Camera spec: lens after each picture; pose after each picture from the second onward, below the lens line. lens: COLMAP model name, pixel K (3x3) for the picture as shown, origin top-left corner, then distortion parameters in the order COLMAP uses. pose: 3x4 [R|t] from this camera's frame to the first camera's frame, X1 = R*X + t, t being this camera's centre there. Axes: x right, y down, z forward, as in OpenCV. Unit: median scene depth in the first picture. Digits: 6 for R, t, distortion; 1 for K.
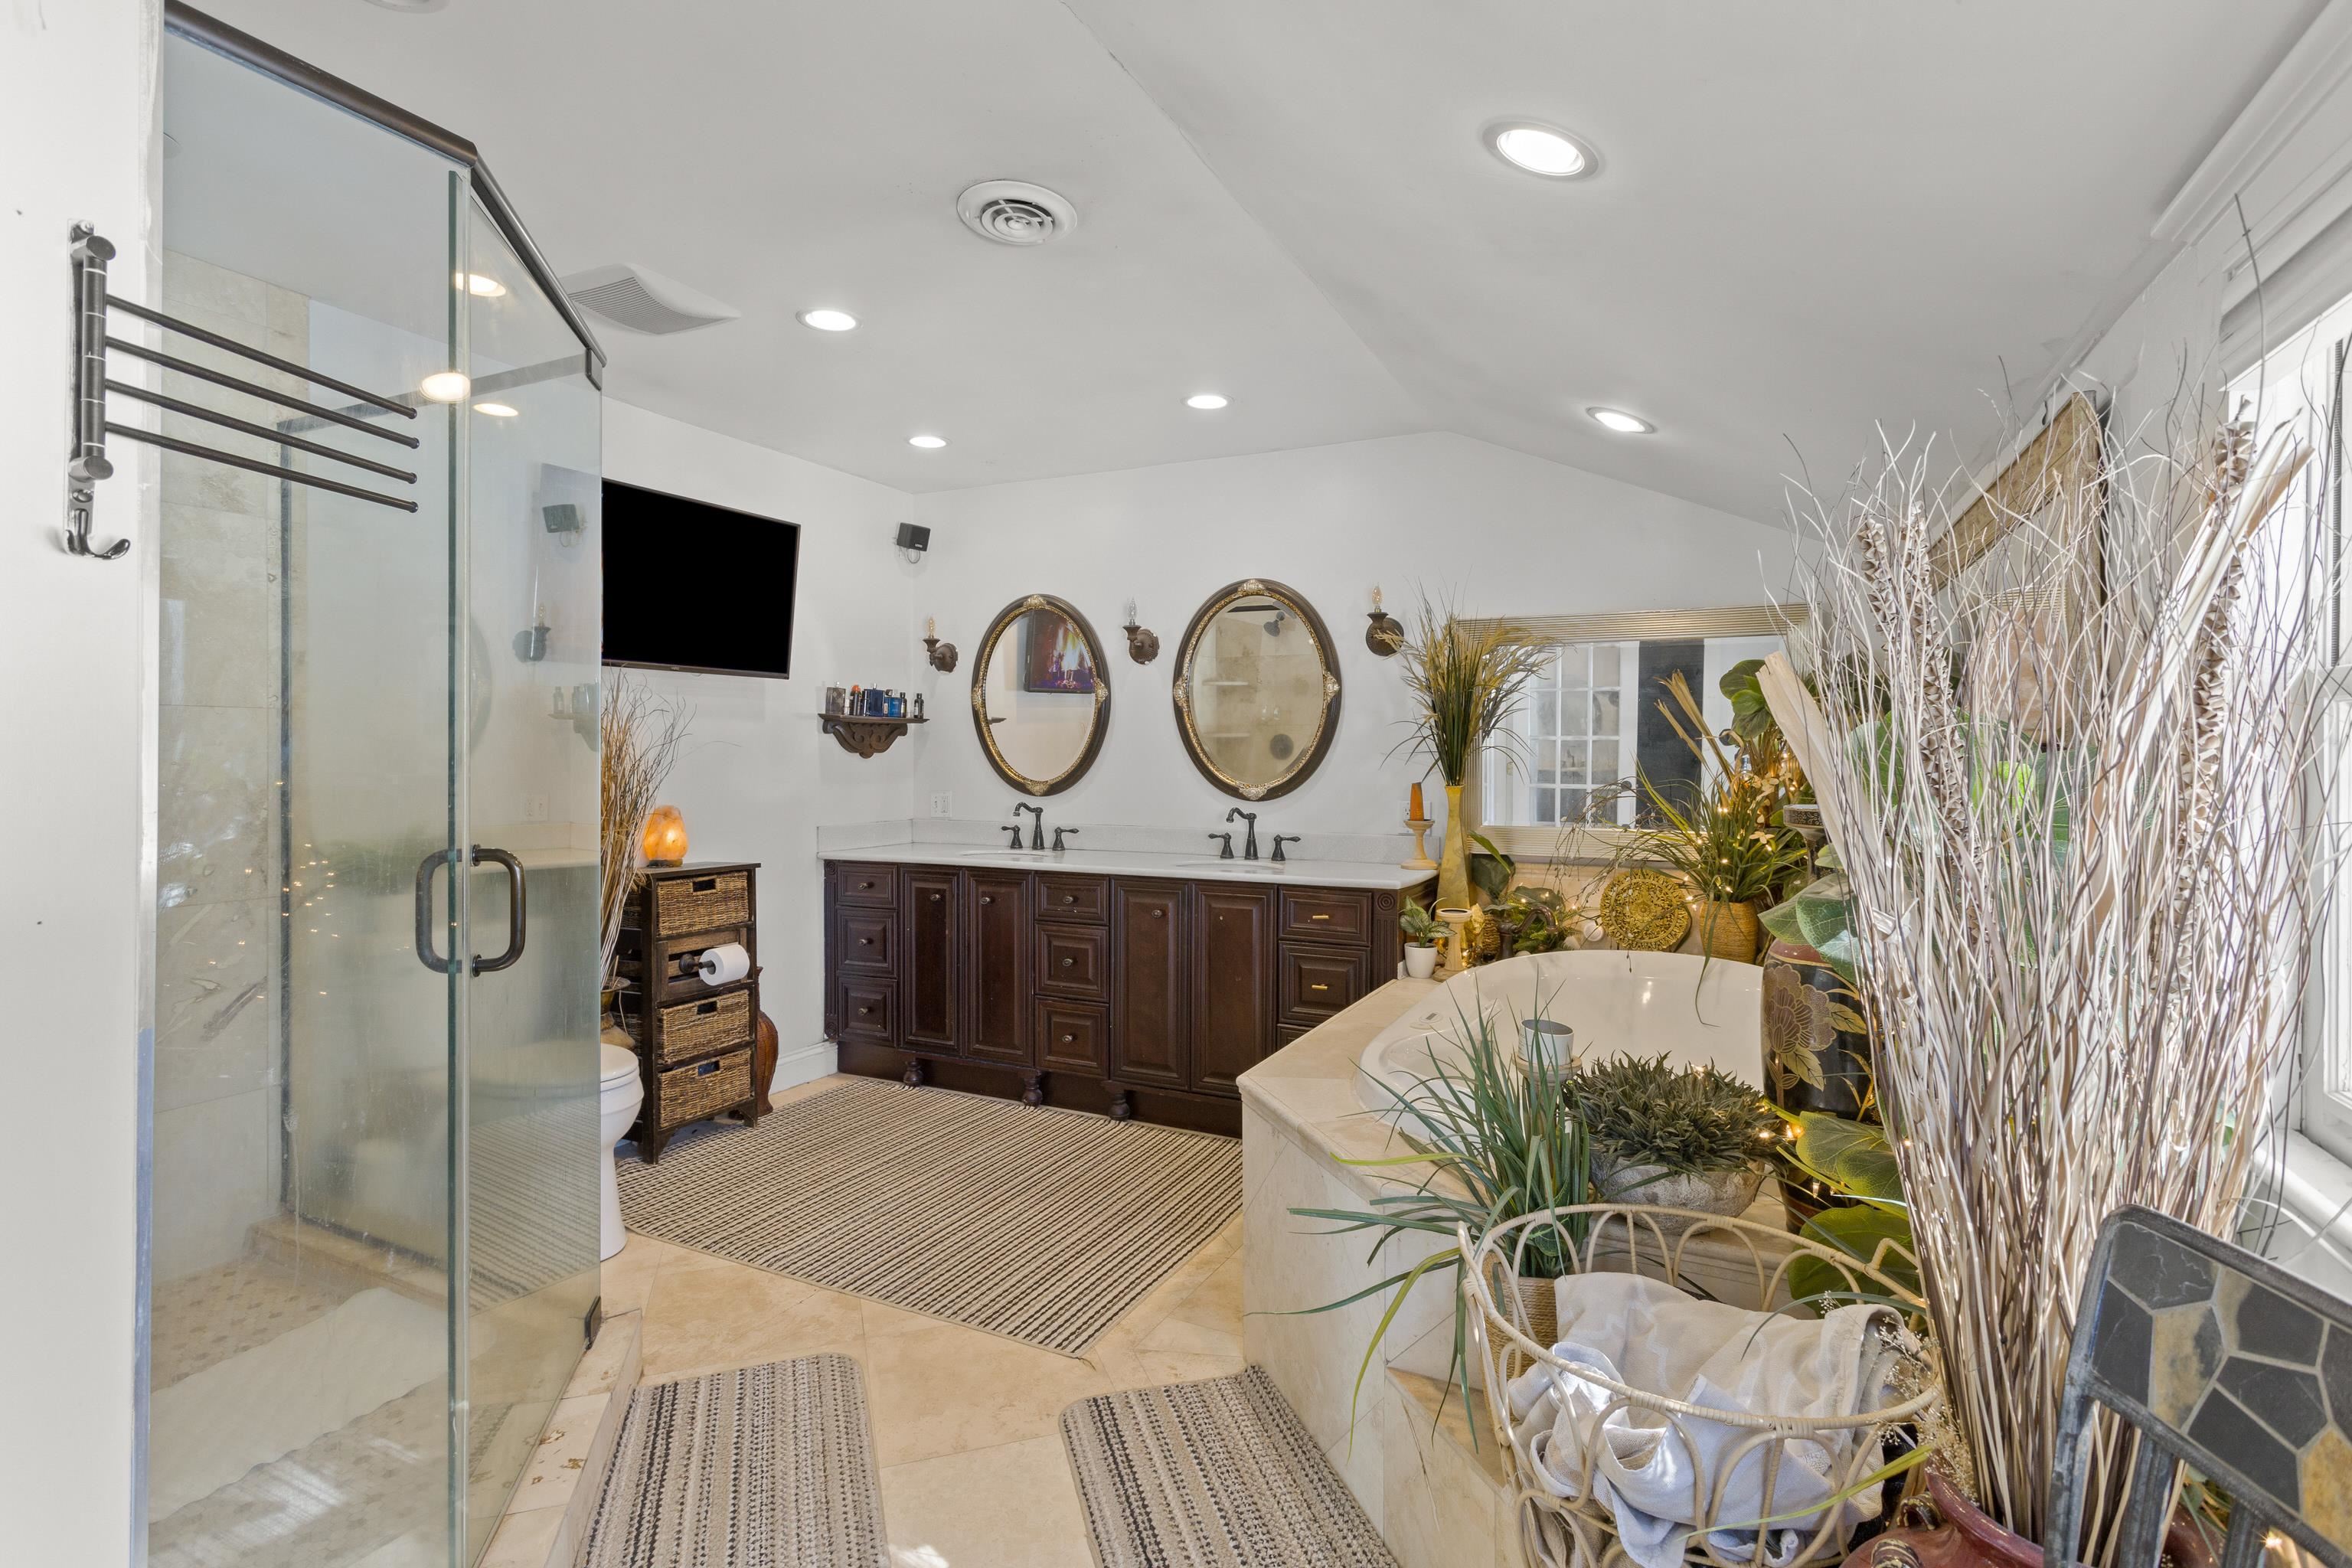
lens RADIAL K [[1112.8, 0, 1164.3], [0, 1112.8, 772.2], [0, 0, 1]] dist [0.000060, 0.000441]
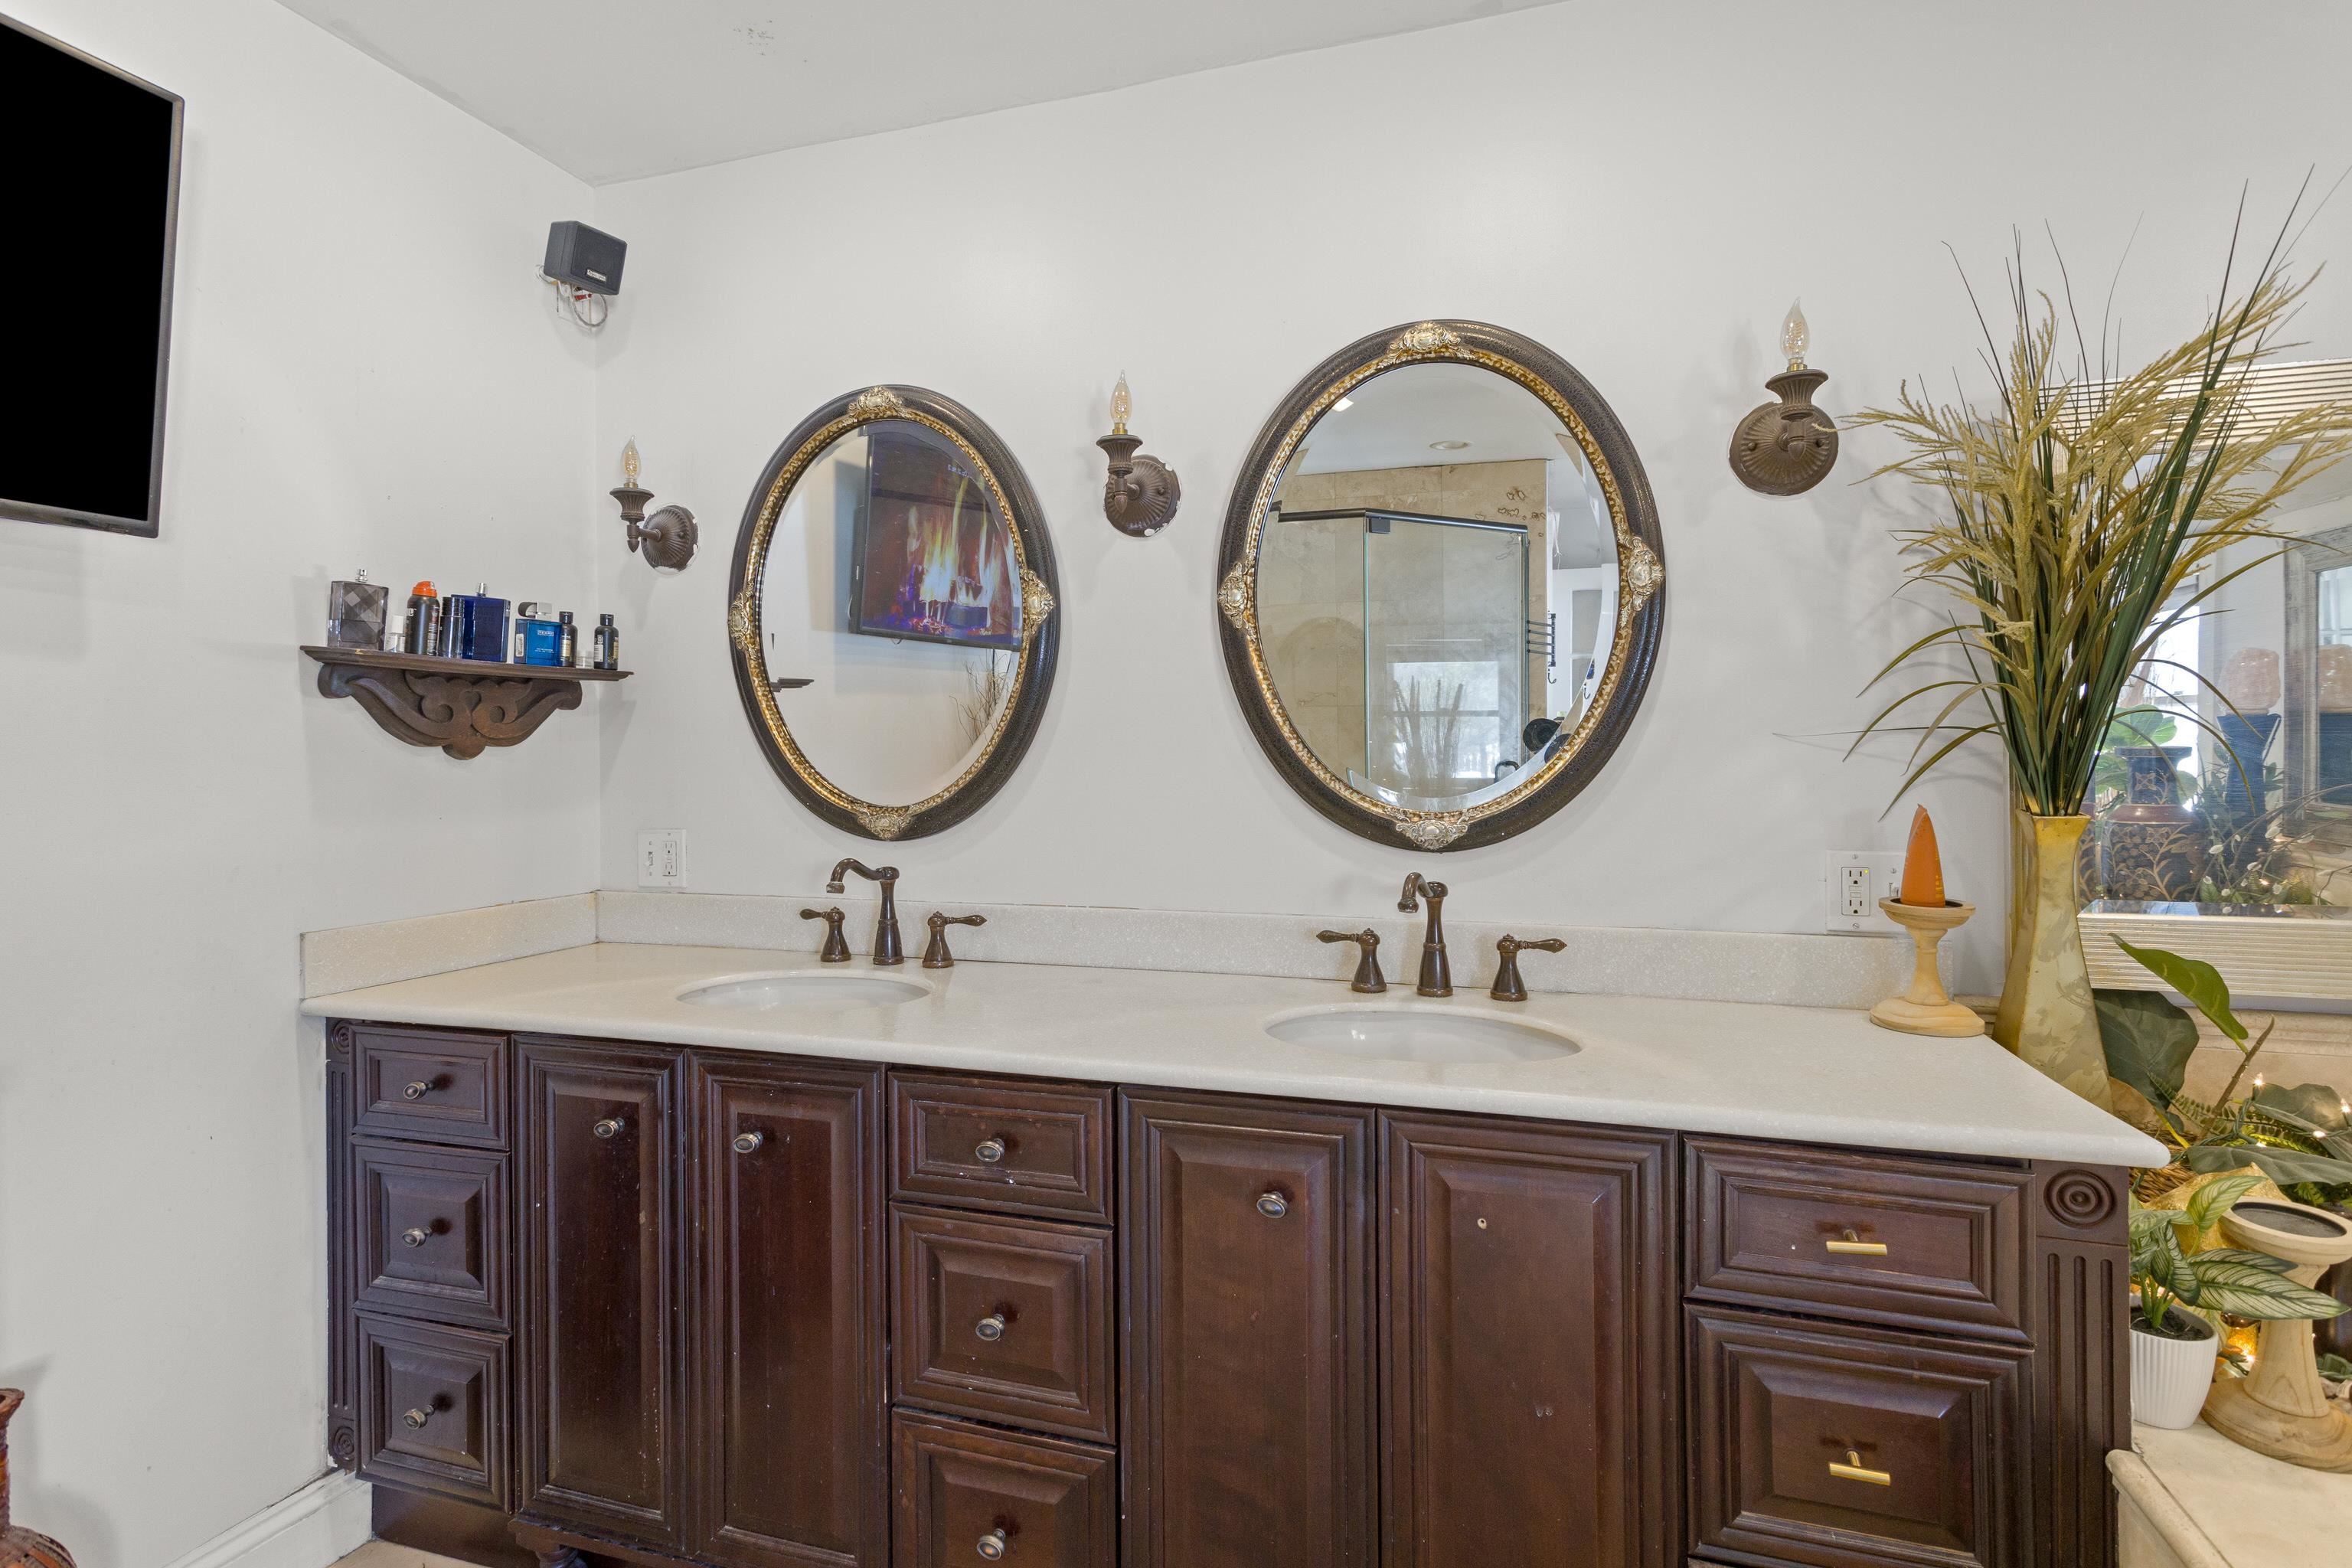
lens RADIAL K [[1108.3, 0, 1233.7], [0, 1108.3, 757.1], [0, 0, 1]] dist [-0.000726, -0.000134]
pose [[0.977562, -0.009183, 0.210448, -0.071640], [0.011962, 0.999857, -0.011932, -0.004899], [-0.210308, 0.014181, 0.977532, 0.545495]]
